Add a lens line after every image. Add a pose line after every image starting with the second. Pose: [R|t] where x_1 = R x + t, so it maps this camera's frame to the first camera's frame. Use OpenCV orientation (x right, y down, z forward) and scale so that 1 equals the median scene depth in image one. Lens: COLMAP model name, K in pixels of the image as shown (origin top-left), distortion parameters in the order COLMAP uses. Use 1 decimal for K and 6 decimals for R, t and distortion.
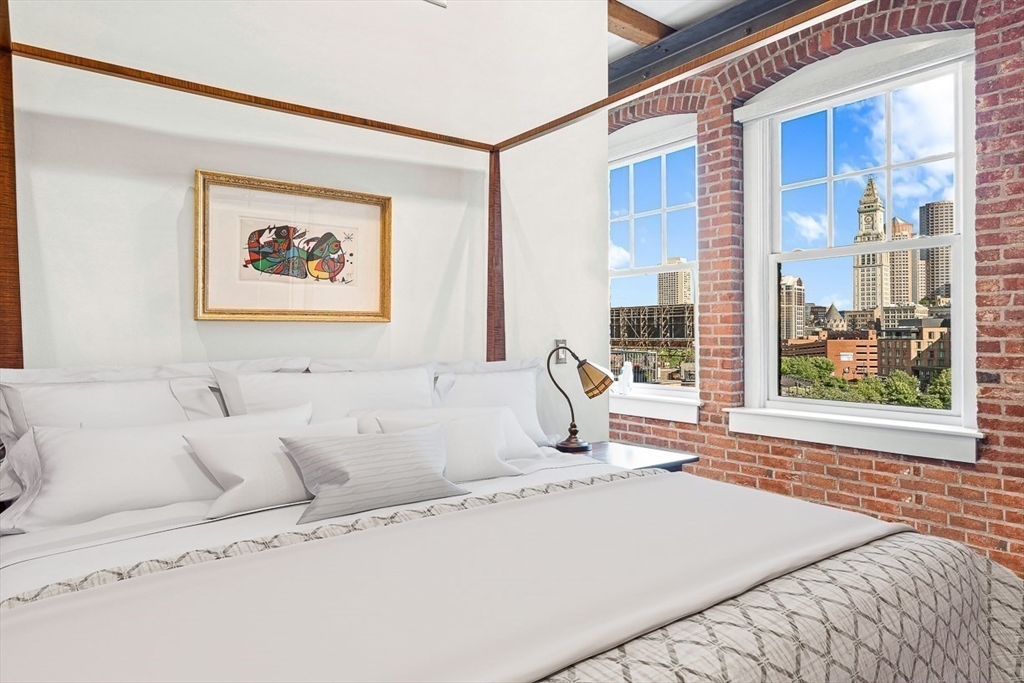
lens RADIAL K [[637.8, 0, 512.4], [0, 637.8, 329.5], [0, 0, 1]] dist [0.002930, -0.000122]
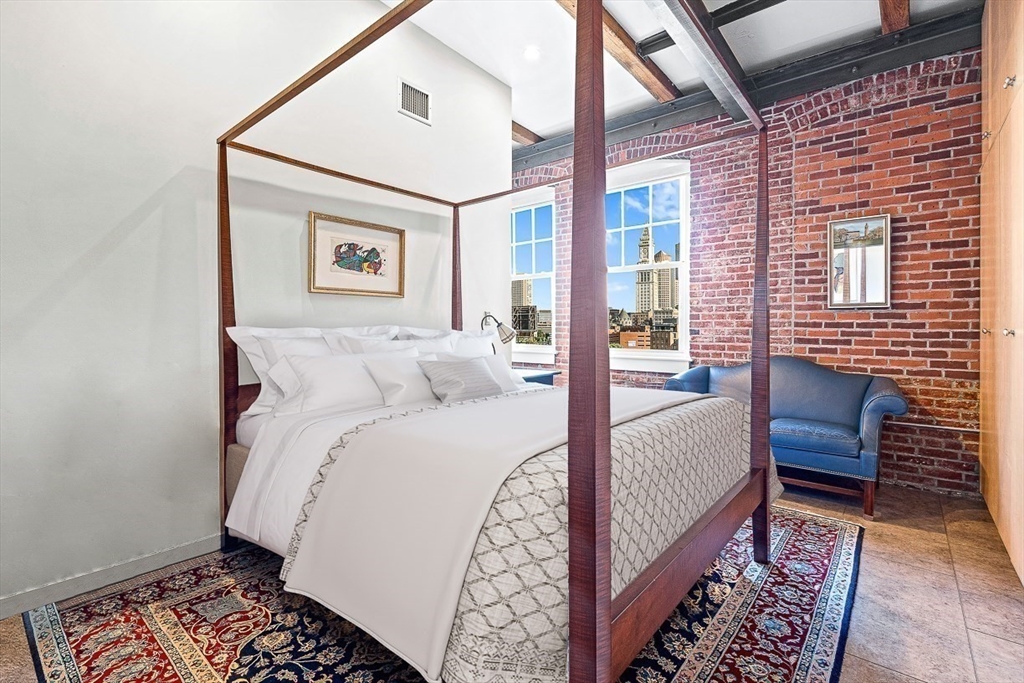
lens RADIAL K [[469.7, 0, 512.8], [0, 469.7, 329.3], [0, 0, 1]] dist [-0.001595, -0.000089]
pose [[0.972735, 0.002969, 0.231900, -0.174913], [-0.005337, 0.999940, 0.009586, 0.055733], [-0.231857, -0.010562, 0.972693, -0.335651]]
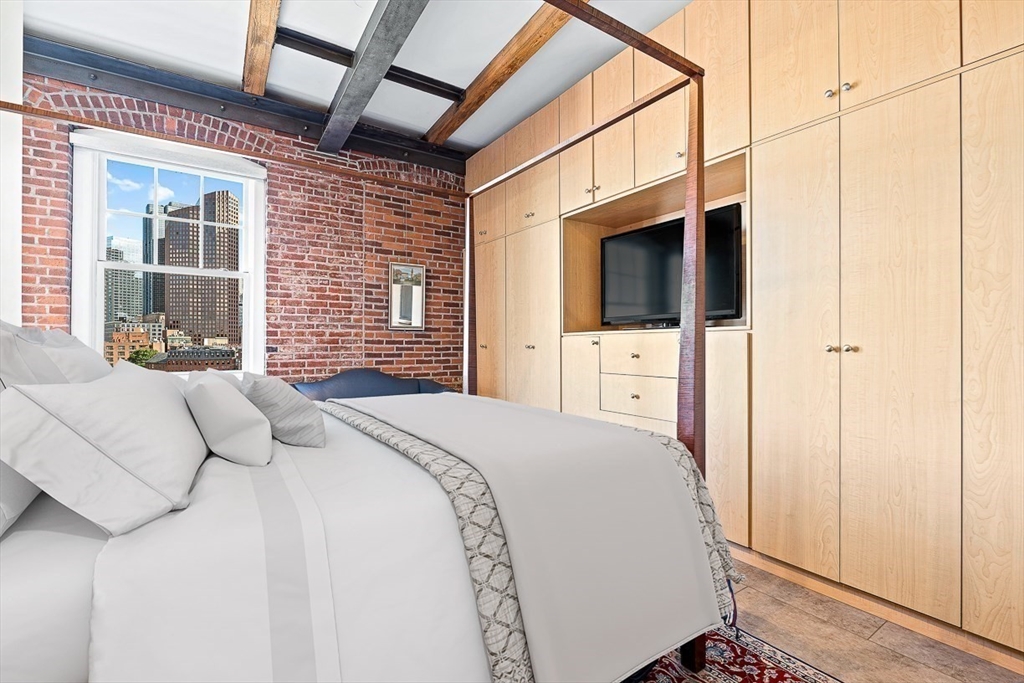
lens RADIAL K [[454.3, 0, 512.5], [0, 454.3, 340.2], [0, 0, 1]] dist [-0.001816, -0.000084]
pose [[0.045909, 0.010953, 0.998886, -0.610860], [-0.004758, 0.999931, -0.010746, 0.059198], [-0.998934, -0.004259, 0.045957, 0.203681]]
